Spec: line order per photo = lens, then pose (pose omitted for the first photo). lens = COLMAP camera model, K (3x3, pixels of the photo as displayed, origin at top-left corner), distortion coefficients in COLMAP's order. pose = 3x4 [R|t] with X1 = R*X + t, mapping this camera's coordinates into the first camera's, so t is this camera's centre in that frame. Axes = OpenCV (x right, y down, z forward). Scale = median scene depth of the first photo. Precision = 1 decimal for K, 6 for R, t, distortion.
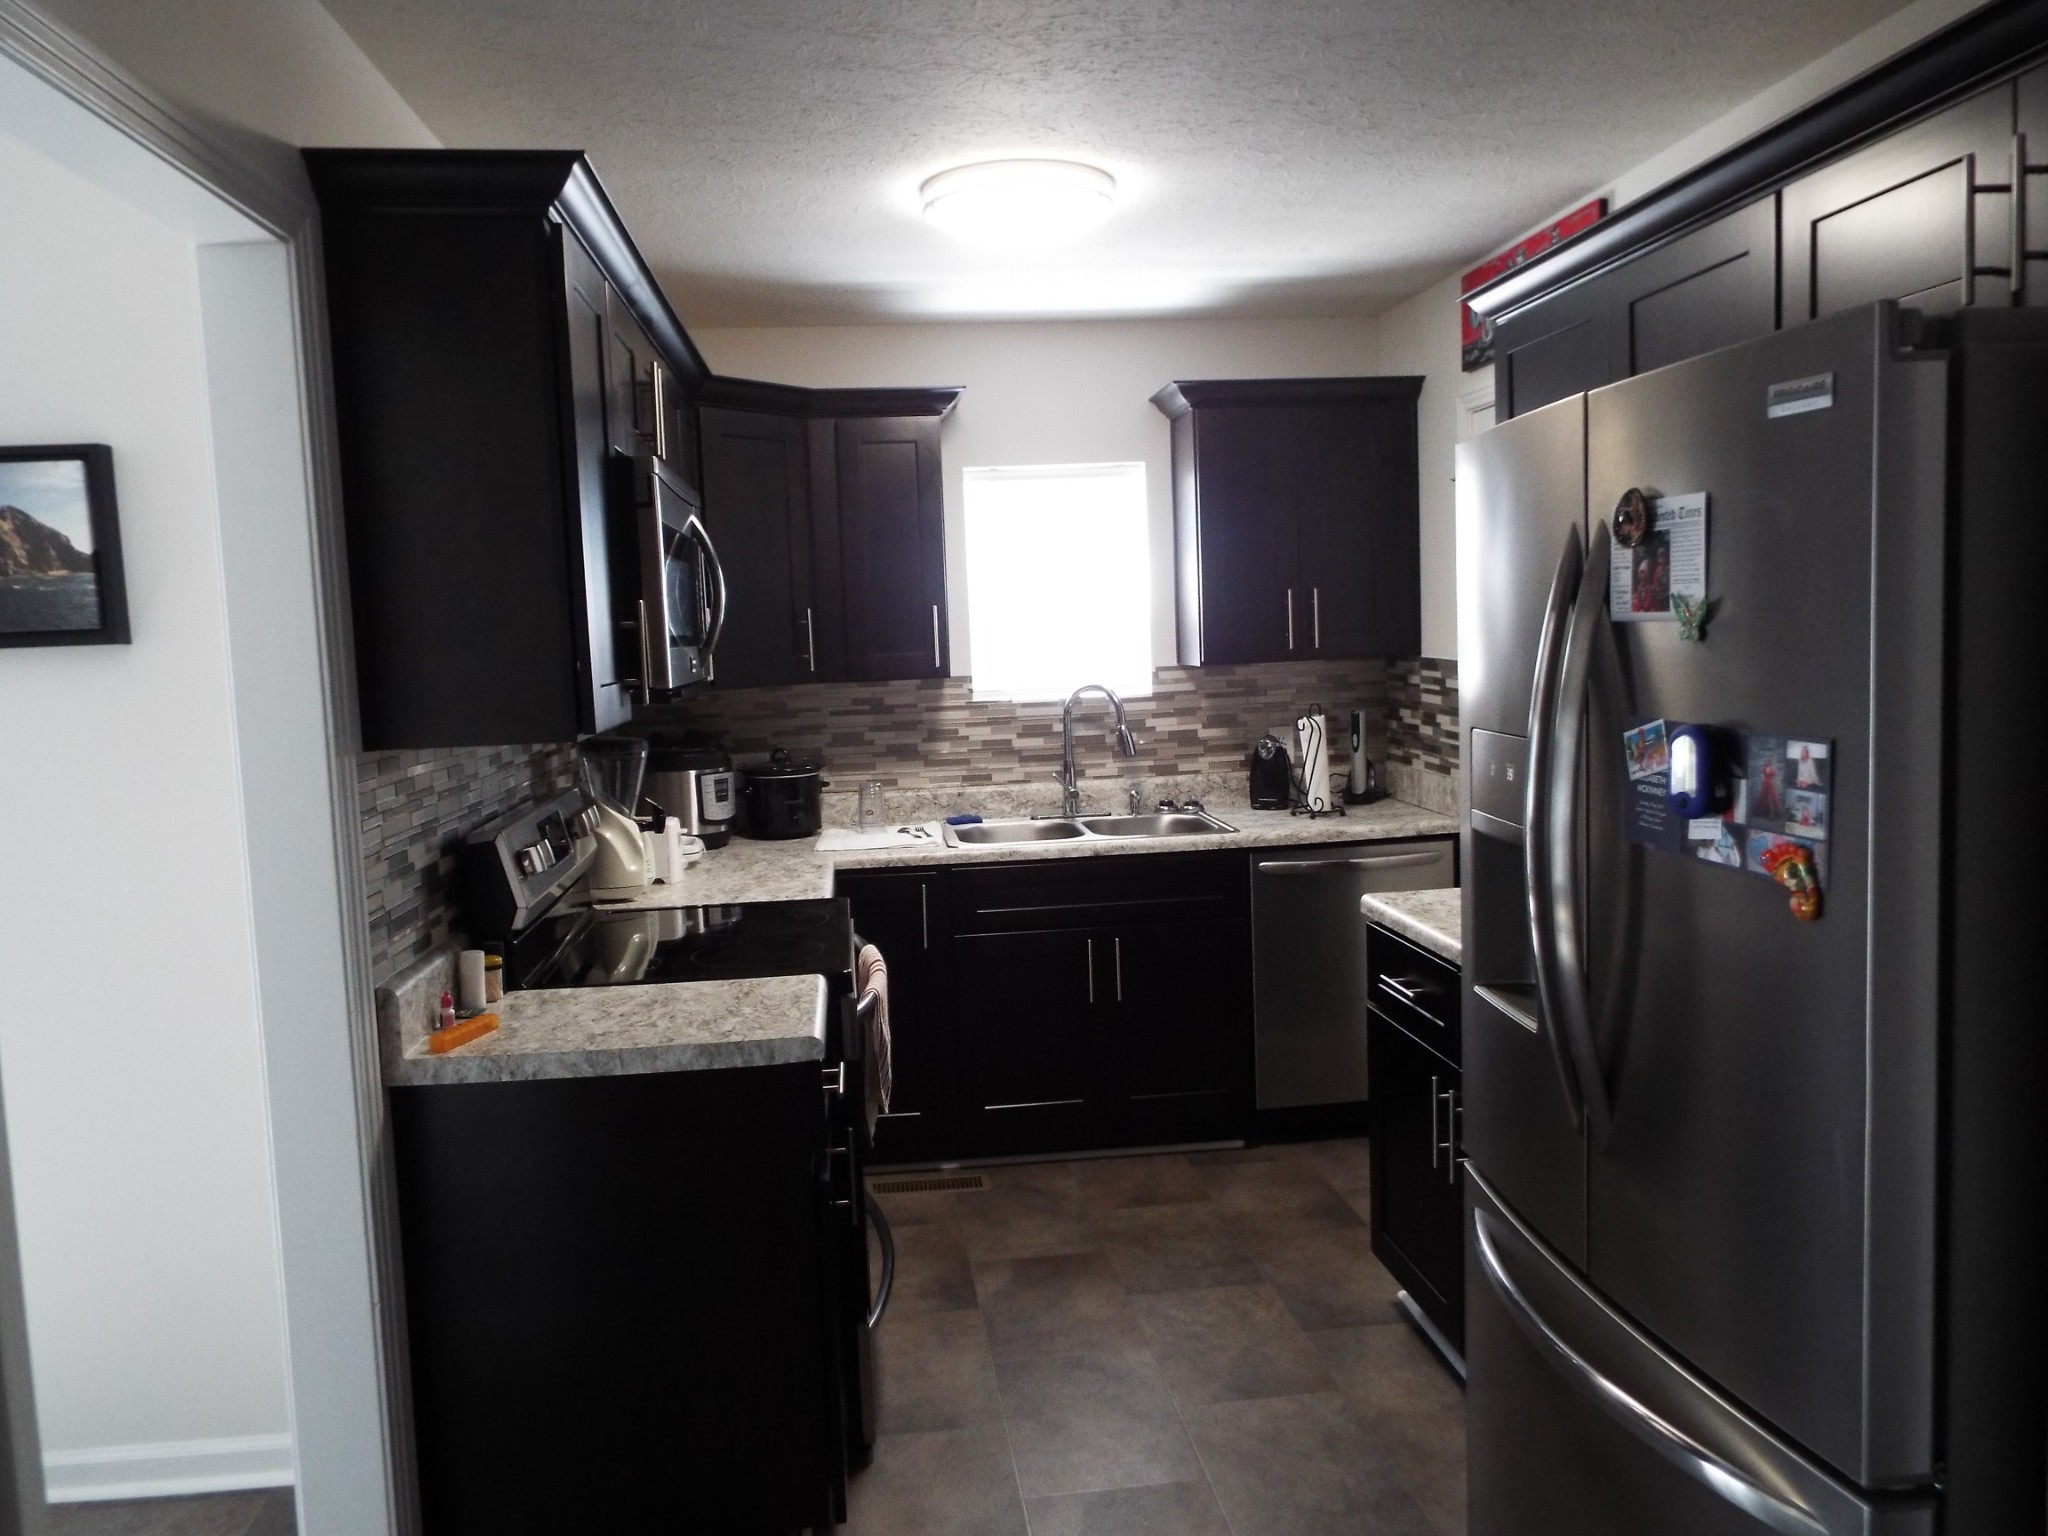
lens RADIAL K [[1484.5, 0, 1020.4], [0, 1484.5, 776.9], [0, 0, 1]] dist [-0.013596, 0.009237]
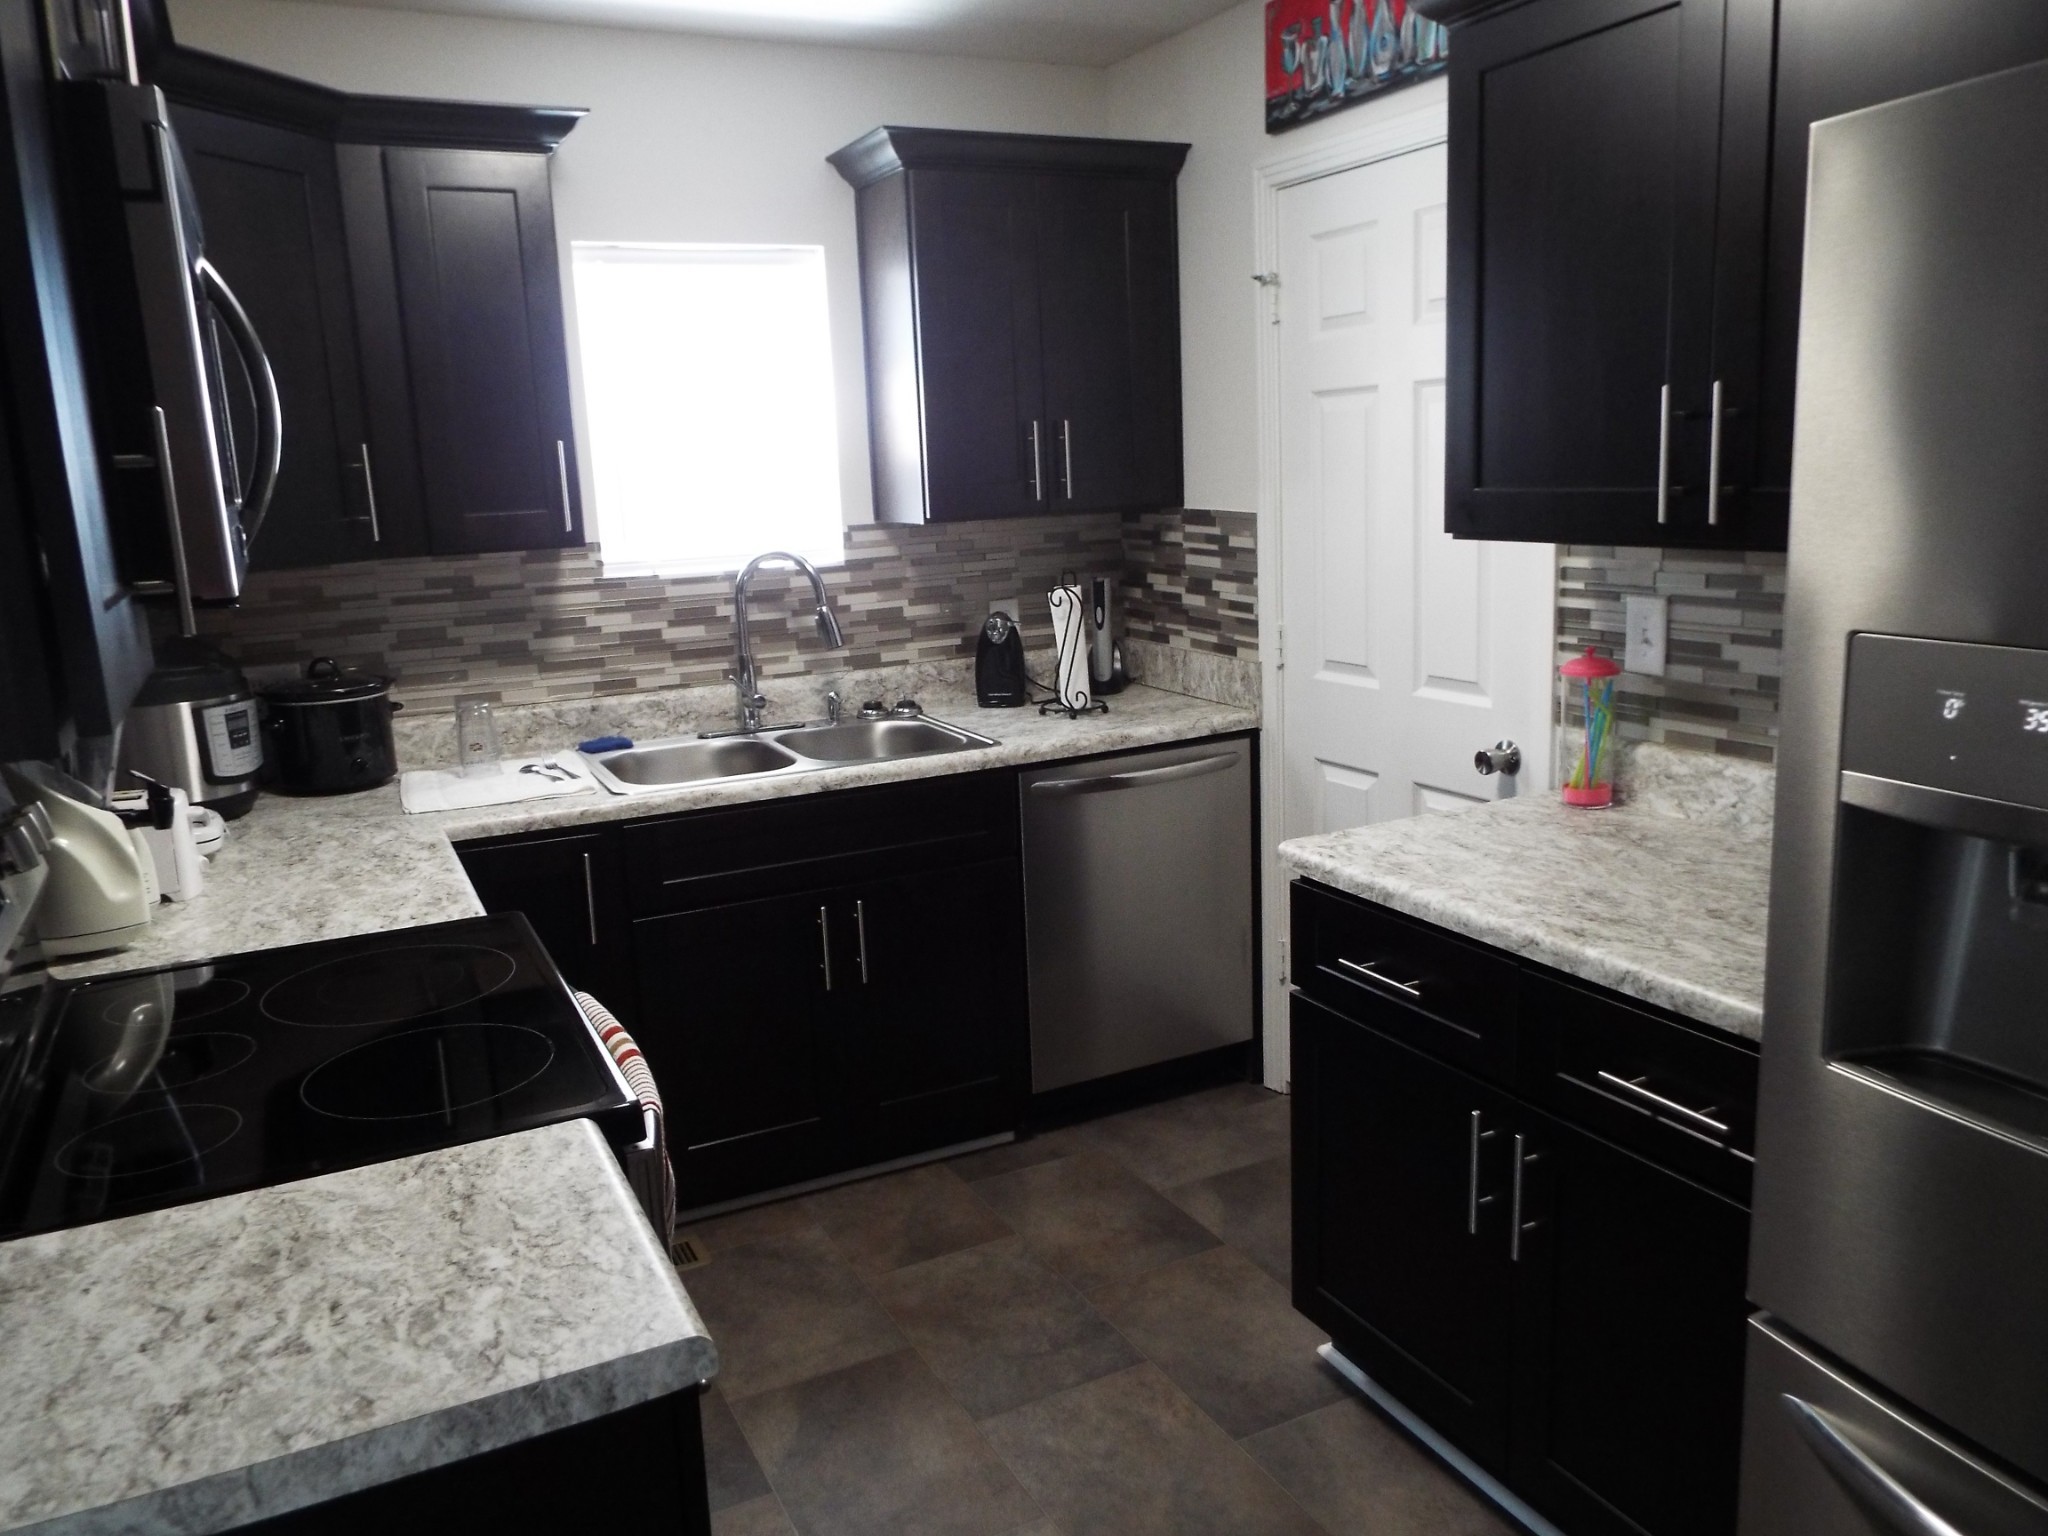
lens RADIAL K [[1484.5, 0, 1020.4], [0, 1484.5, 776.9], [0, 0, 1]] dist [-0.013596, 0.009237]
pose [[0.940379, -0.070139, 0.332819, -0.090139], [0.037586, 0.993943, 0.103265, -0.022489], [-0.338046, -0.084599, 0.937320, 0.260191]]
